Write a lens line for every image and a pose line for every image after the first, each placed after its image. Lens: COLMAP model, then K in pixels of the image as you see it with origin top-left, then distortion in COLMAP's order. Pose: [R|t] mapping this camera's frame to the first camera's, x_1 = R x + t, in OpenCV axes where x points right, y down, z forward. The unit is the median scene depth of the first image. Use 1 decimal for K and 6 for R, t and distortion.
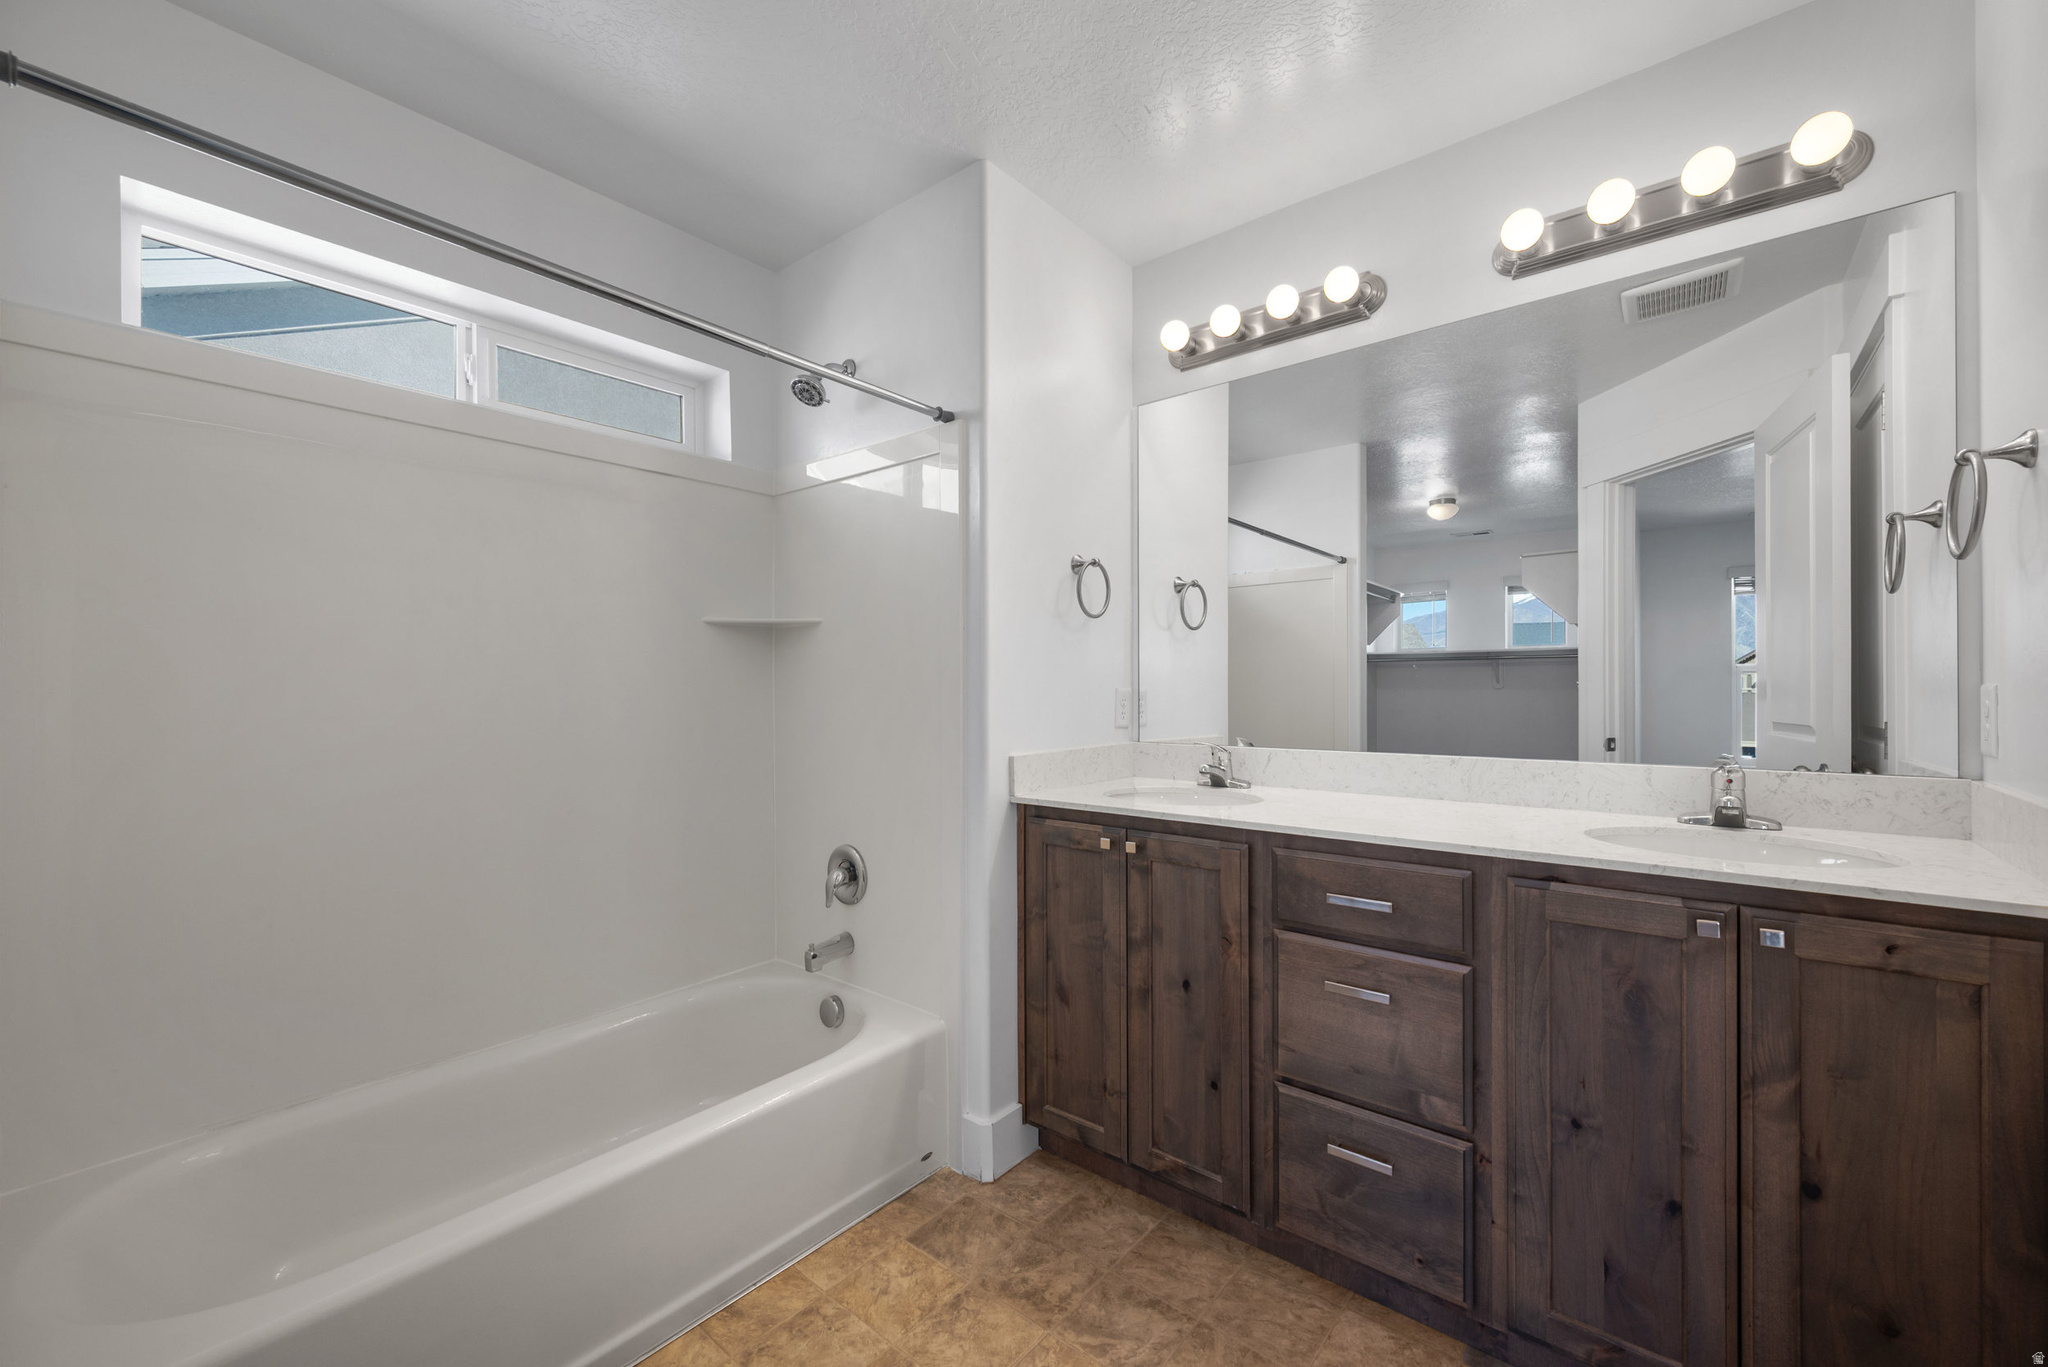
lens RADIAL K [[811.2, 0, 1026.3], [0, 811.2, 684.9], [0, 0, 1]] dist [0.001349, 0.000003]
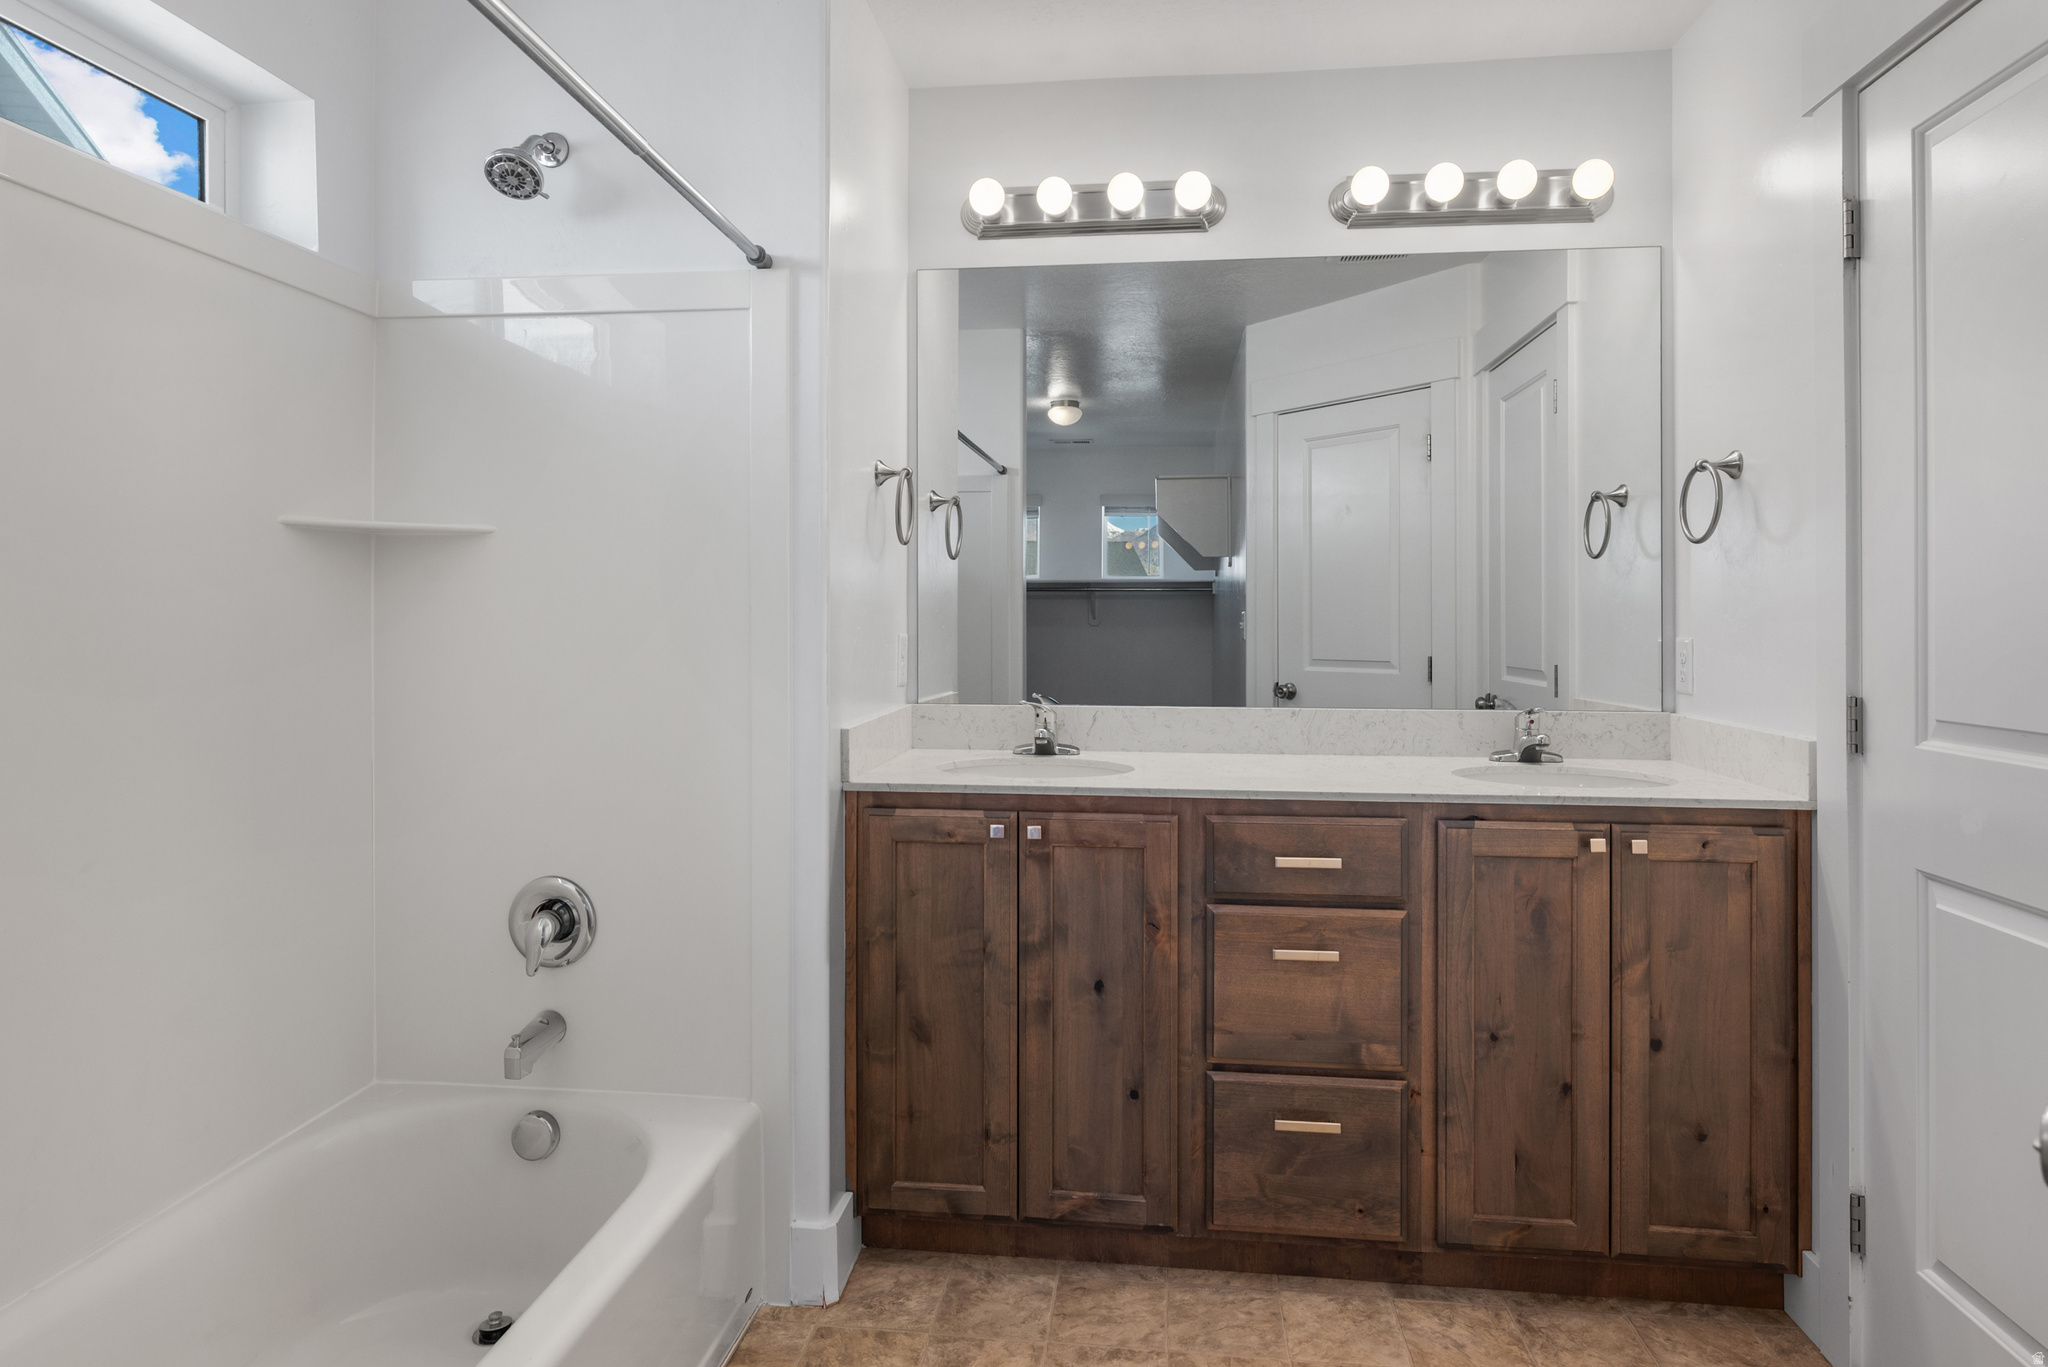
lens RADIAL K [[1173.9, 0, 1023.0], [0, 1173.9, 609.1], [0, 0, 1]] dist [0.003875, -0.001420]
pose [[0.841955, 0.009599, 0.539463, -0.565645], [-0.008342, 0.999954, -0.004773, -0.022972], [-0.539484, -0.000482, 0.841996, -0.001101]]
